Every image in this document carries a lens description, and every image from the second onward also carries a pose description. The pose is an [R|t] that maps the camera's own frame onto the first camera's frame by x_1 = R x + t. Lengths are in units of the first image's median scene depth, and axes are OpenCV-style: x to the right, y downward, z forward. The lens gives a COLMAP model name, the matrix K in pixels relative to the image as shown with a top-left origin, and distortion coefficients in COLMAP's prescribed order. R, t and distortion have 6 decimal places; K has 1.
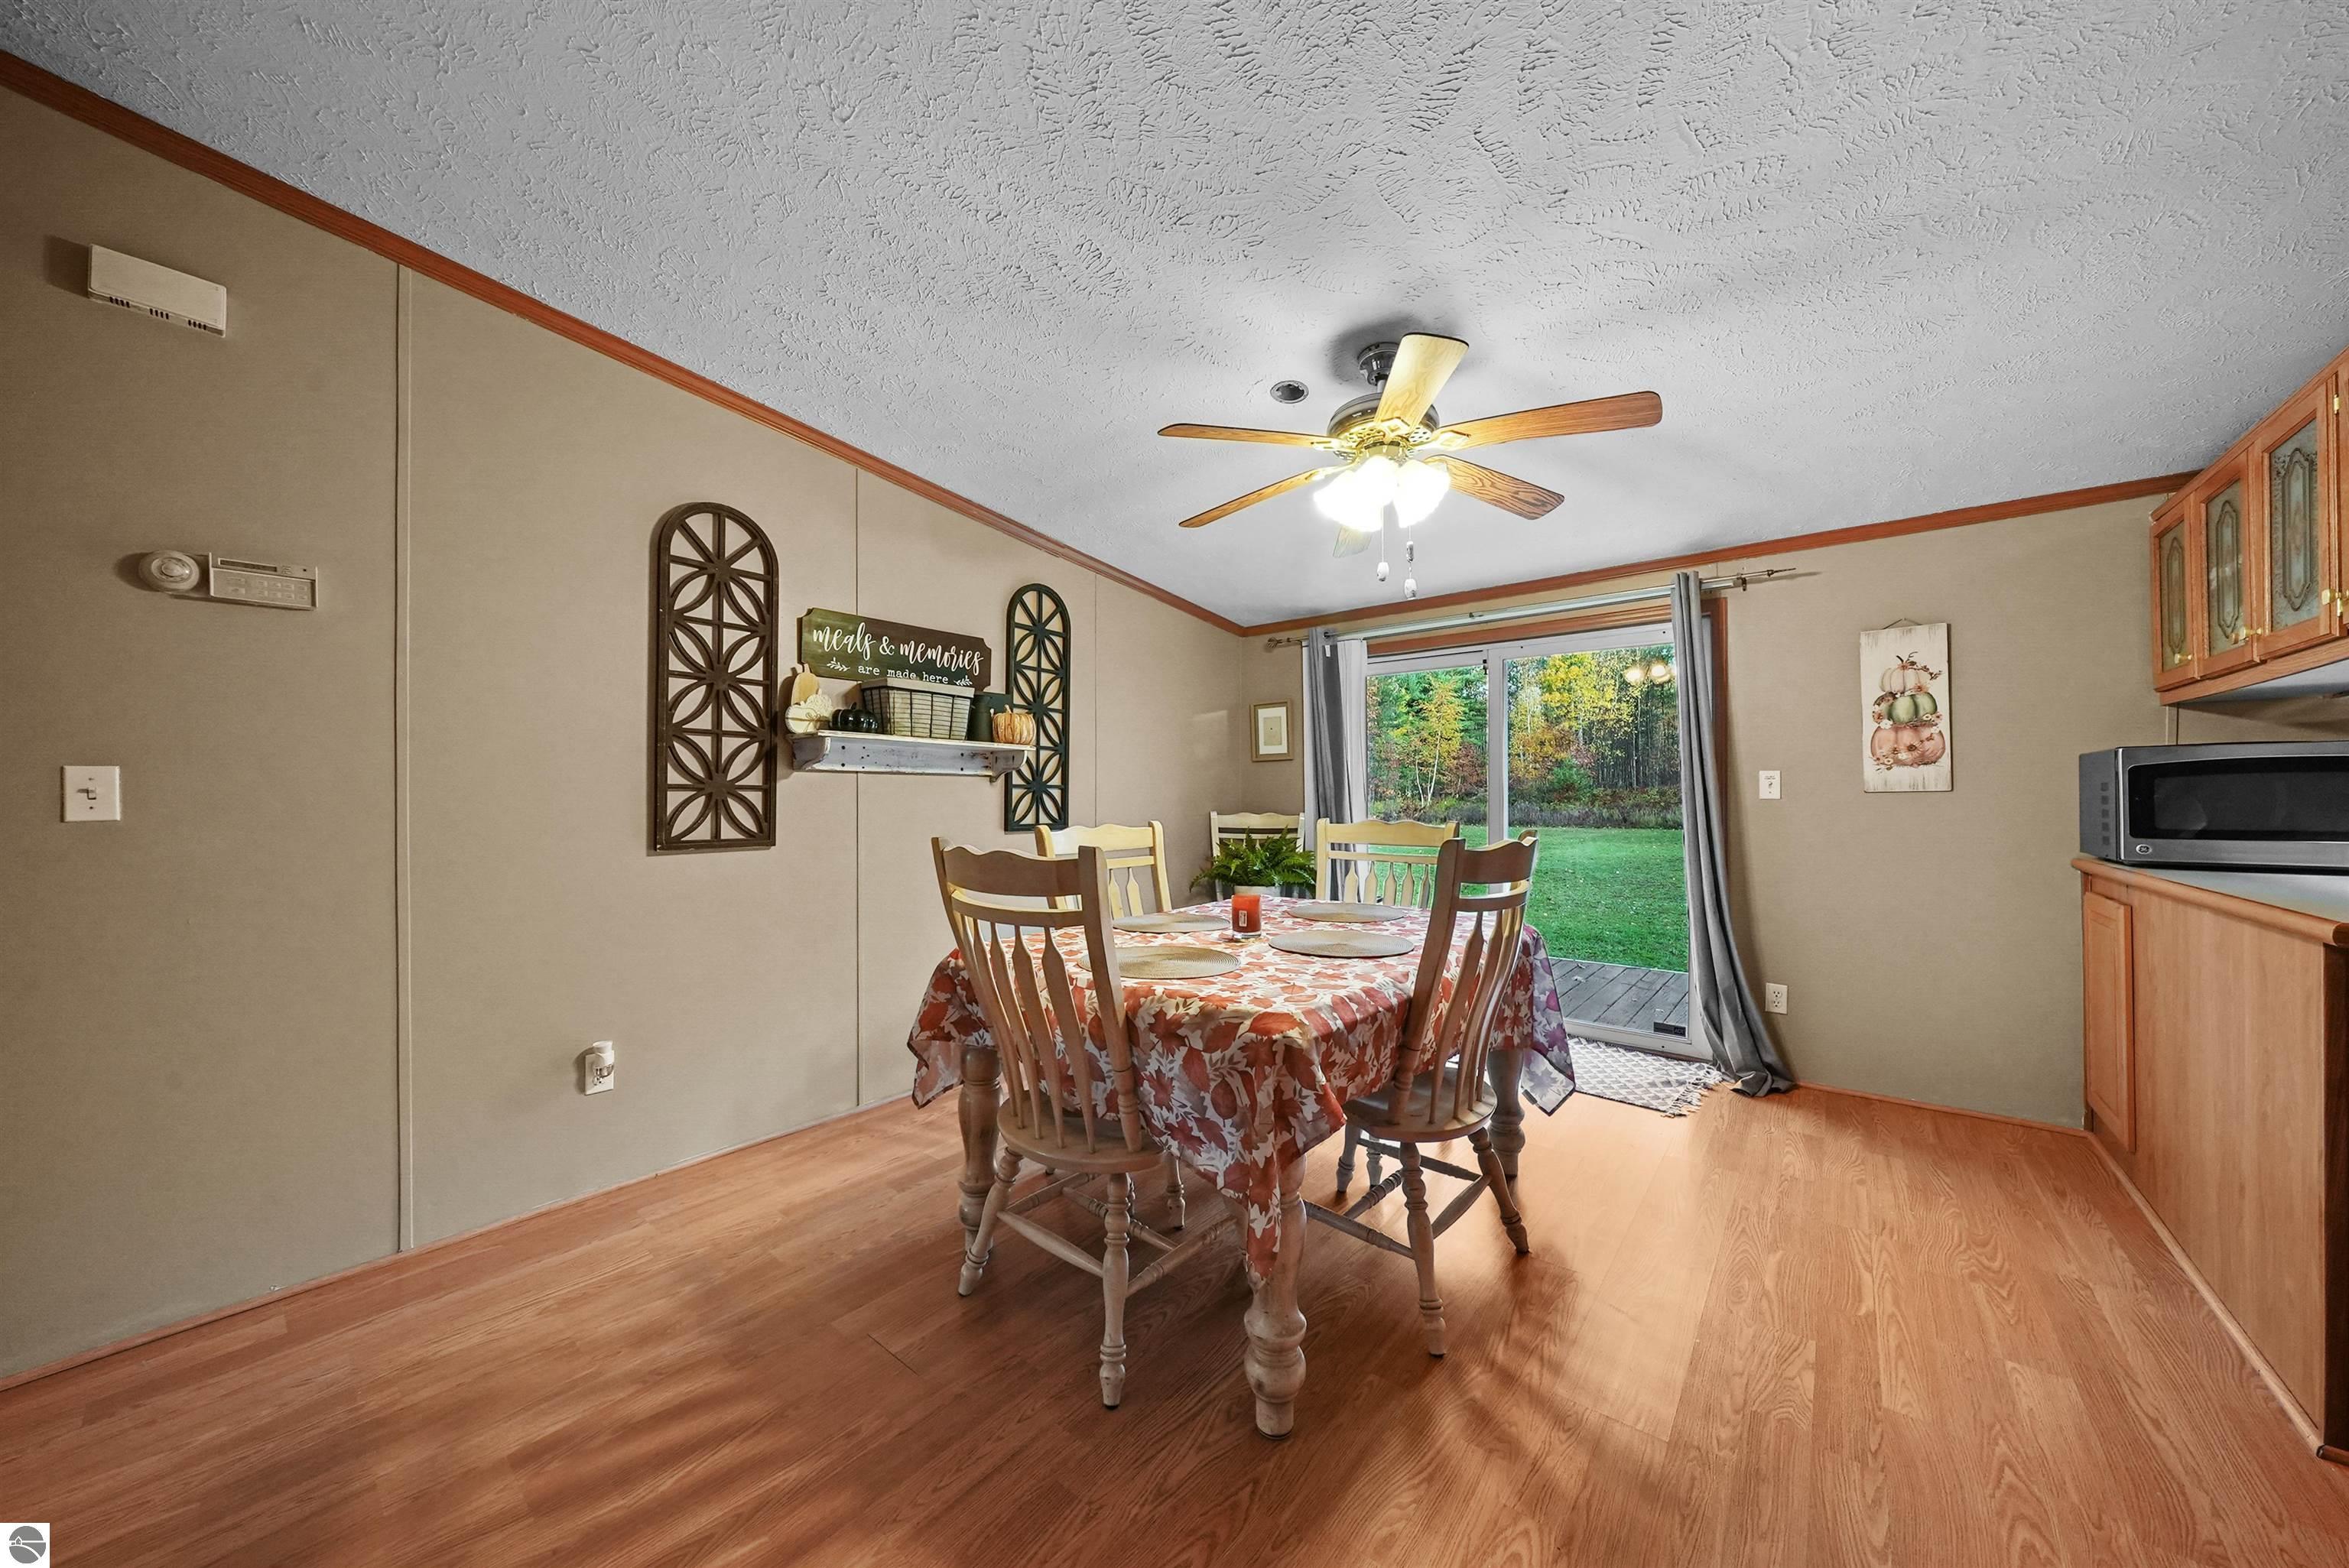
lens RADIAL K [[816.2, 0, 1171.4], [0, 816.2, 795.6], [0, 0, 1]] dist [-0.007282, 0.000533]
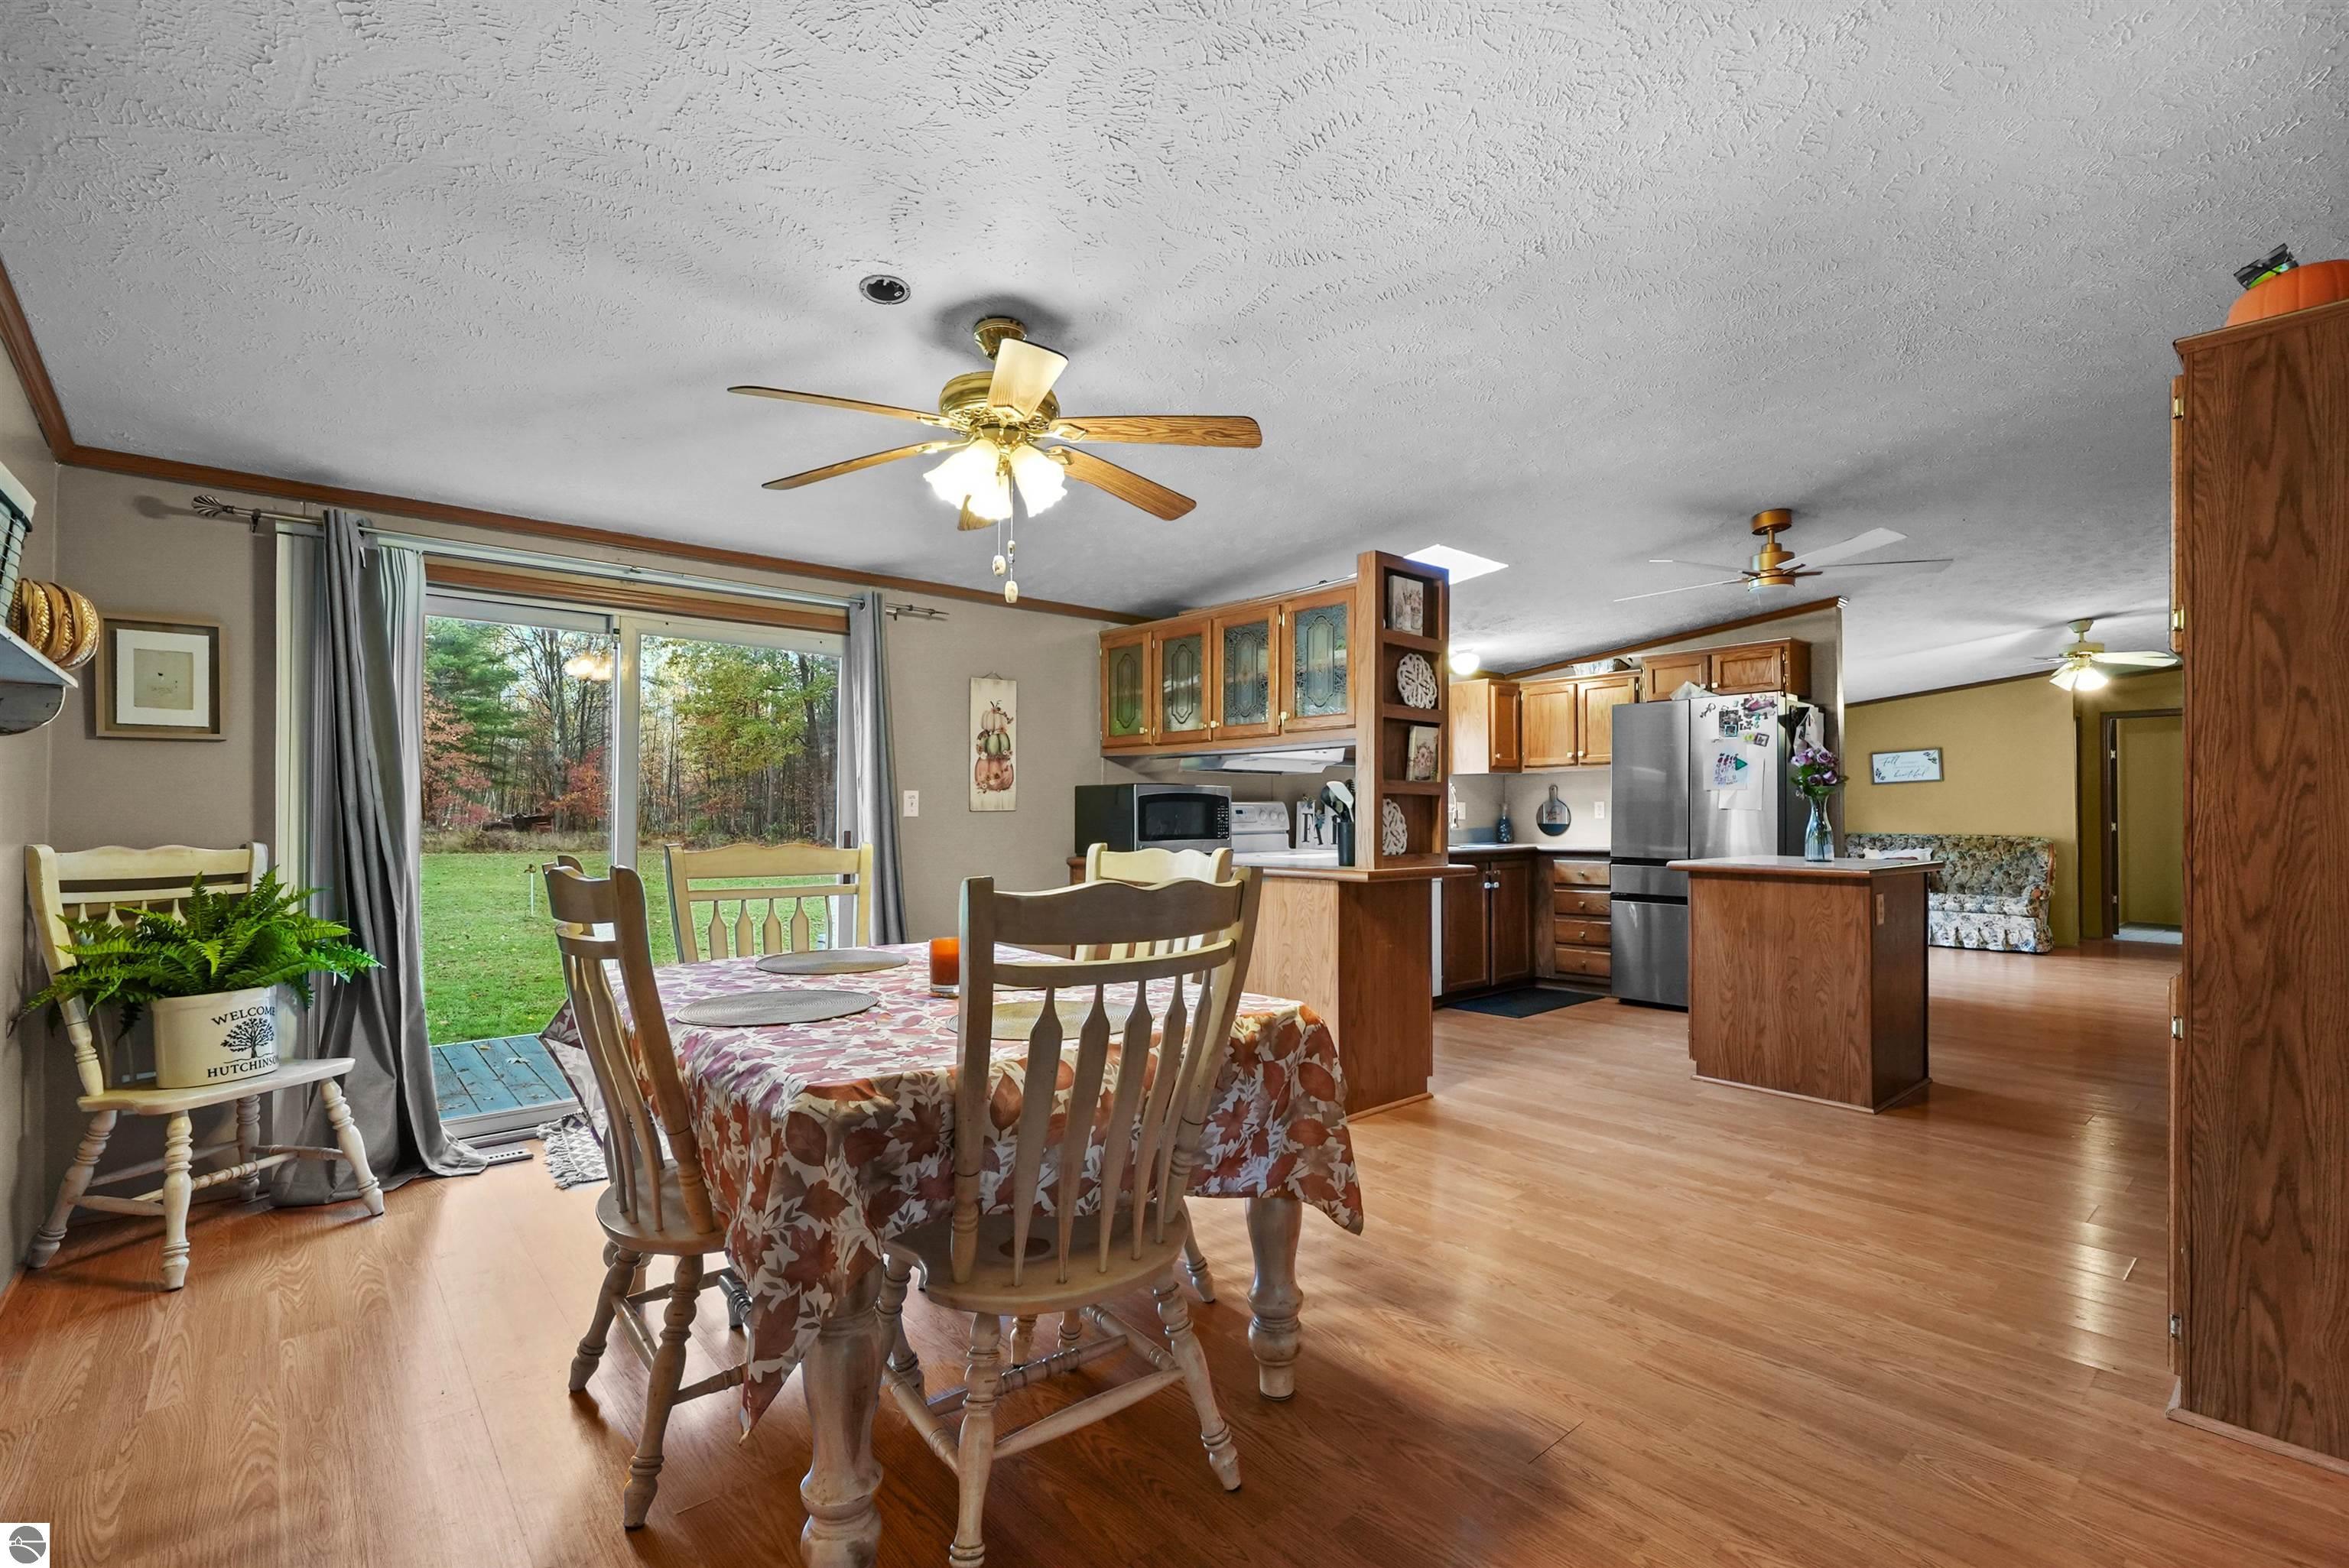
lens RADIAL K [[1042.4, 0, 1185.6], [0, 1042.4, 798.3], [0, 0, 1]] dist [0.009581, -0.000772]
pose [[0.161173, 0.018805, 0.986747, -0.632407], [-0.002293, 0.999823, -0.018680, 0.005383], [-0.986924, 0.000748, 0.161187, 0.448353]]
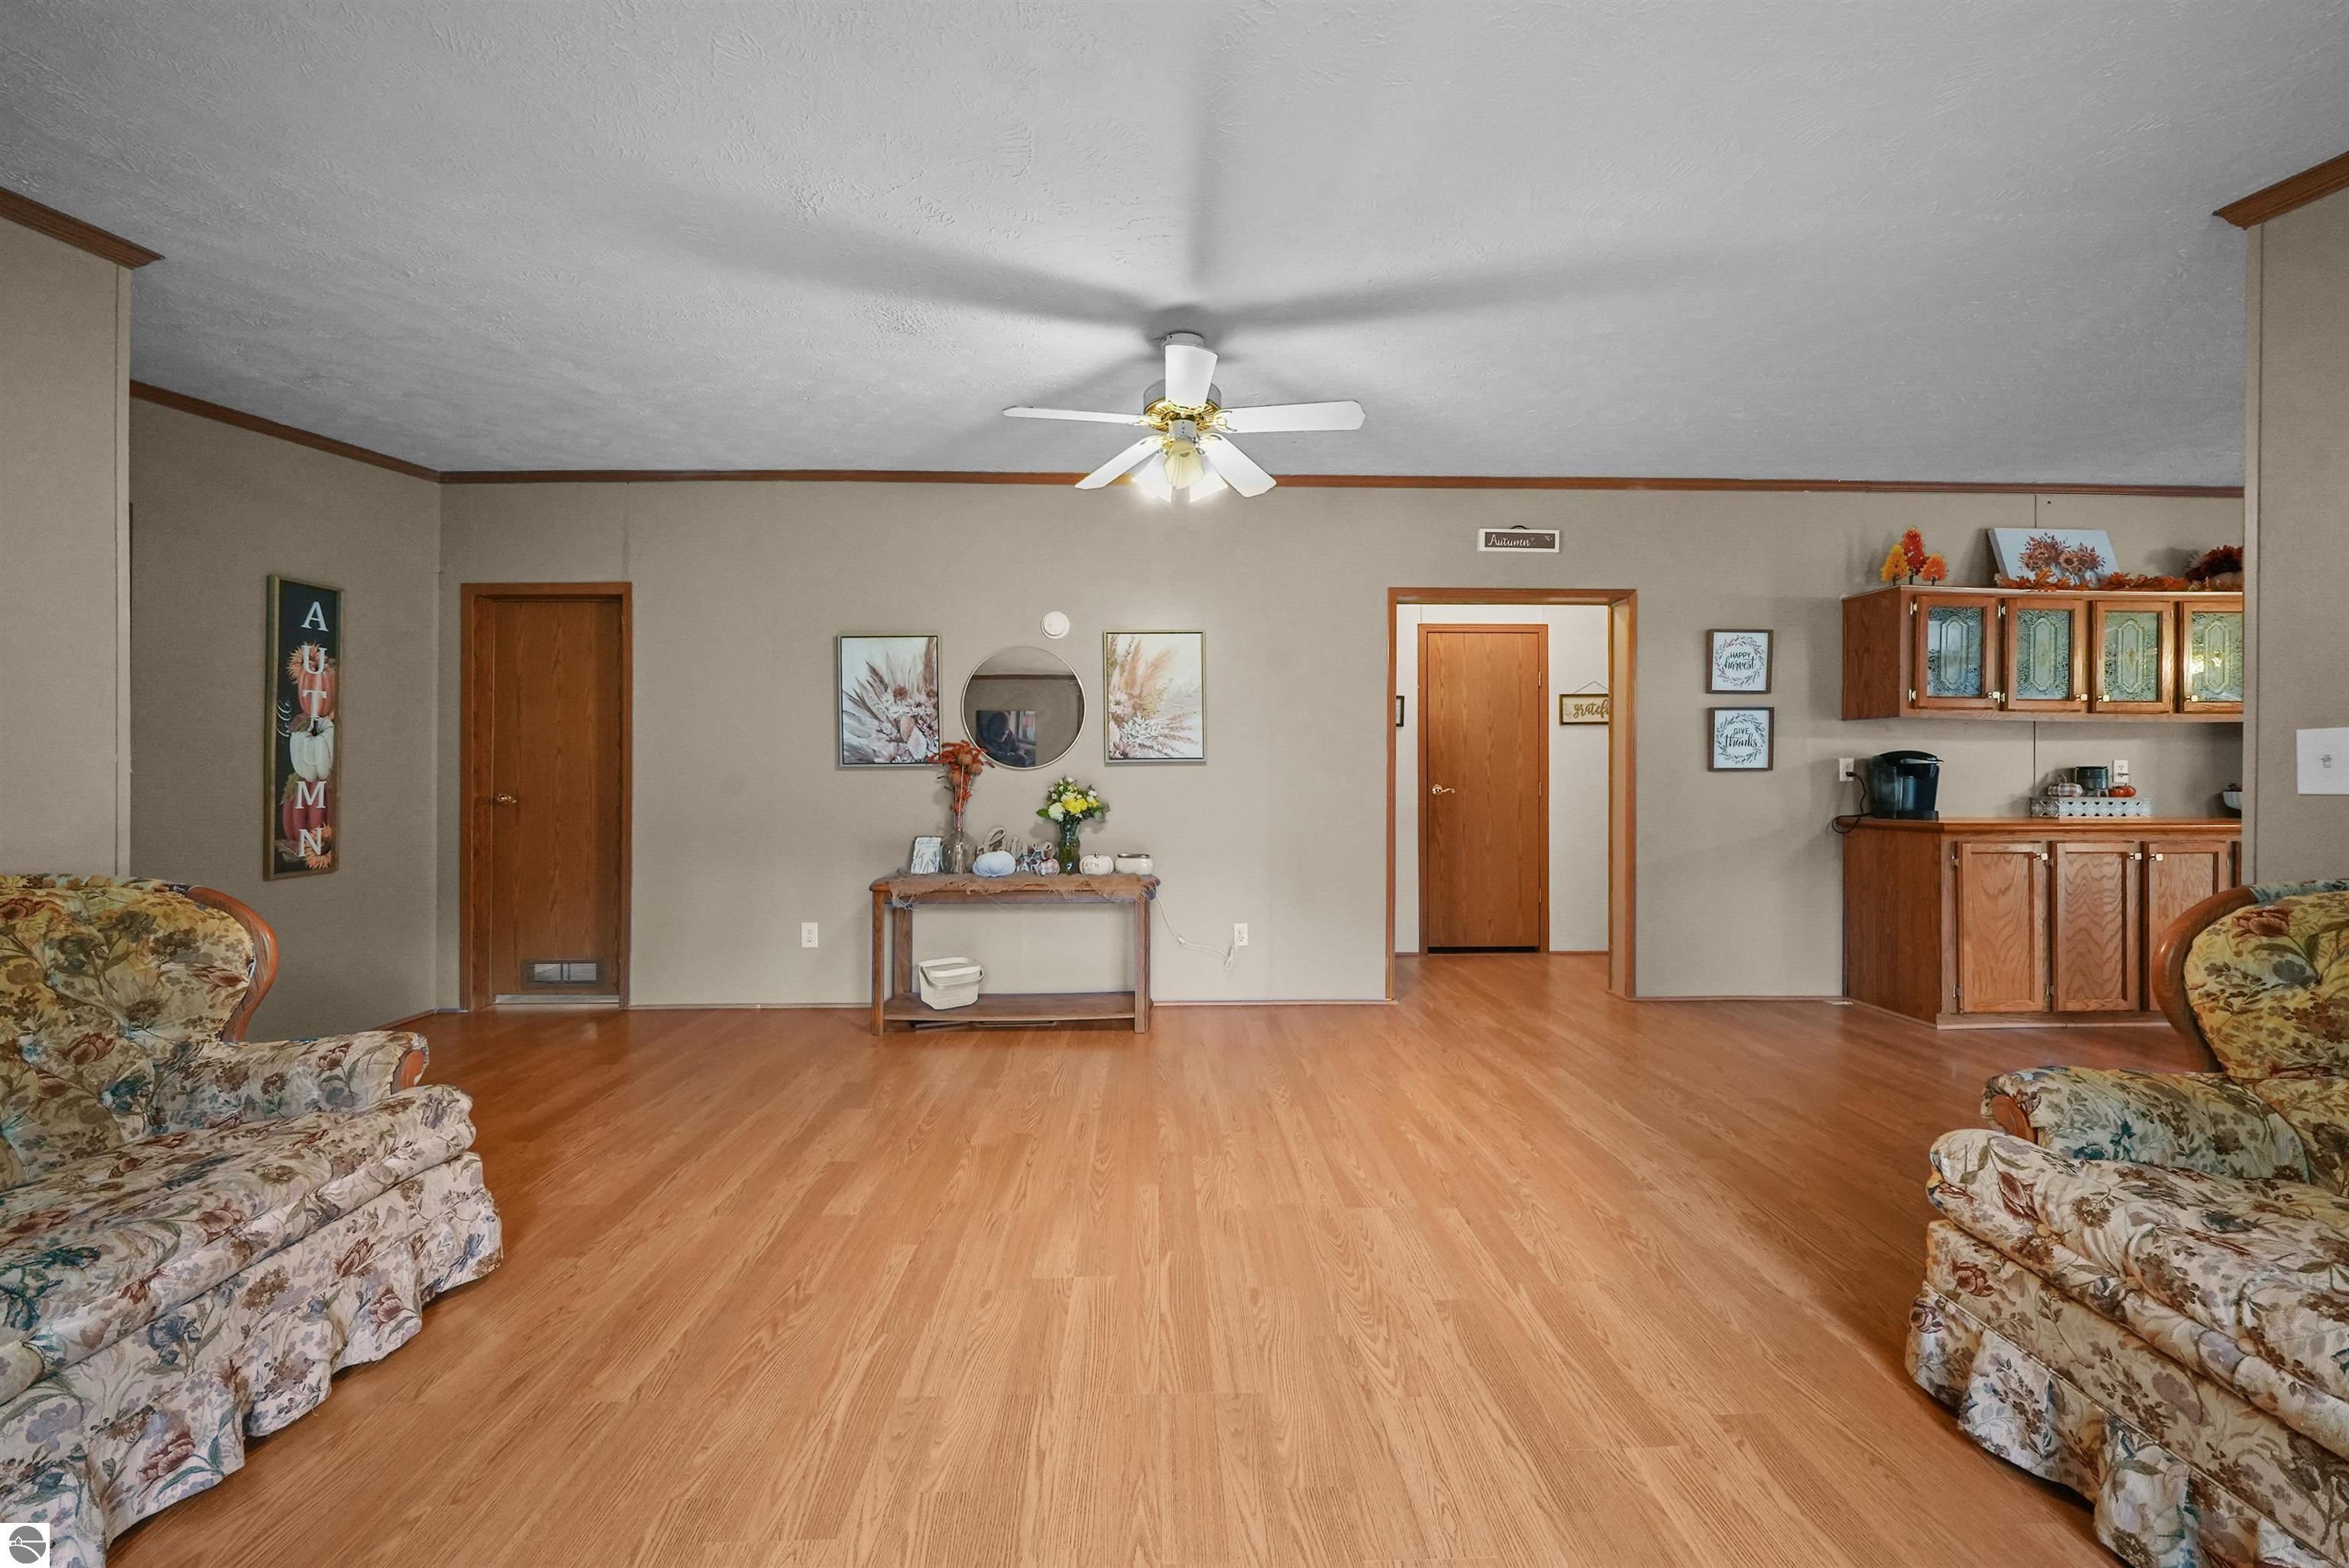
lens RADIAL K [[816.2, 0, 1168.9], [0, 816.2, 768.6], [0, 0, 1]] dist [-0.007282, 0.000533]
pose [[-0.755387, 0.000850, -0.655279, 2.565925], [0.003948, 0.999987, -0.003255, -0.011592], [0.655267, -0.005046, -0.755380, -0.561166]]
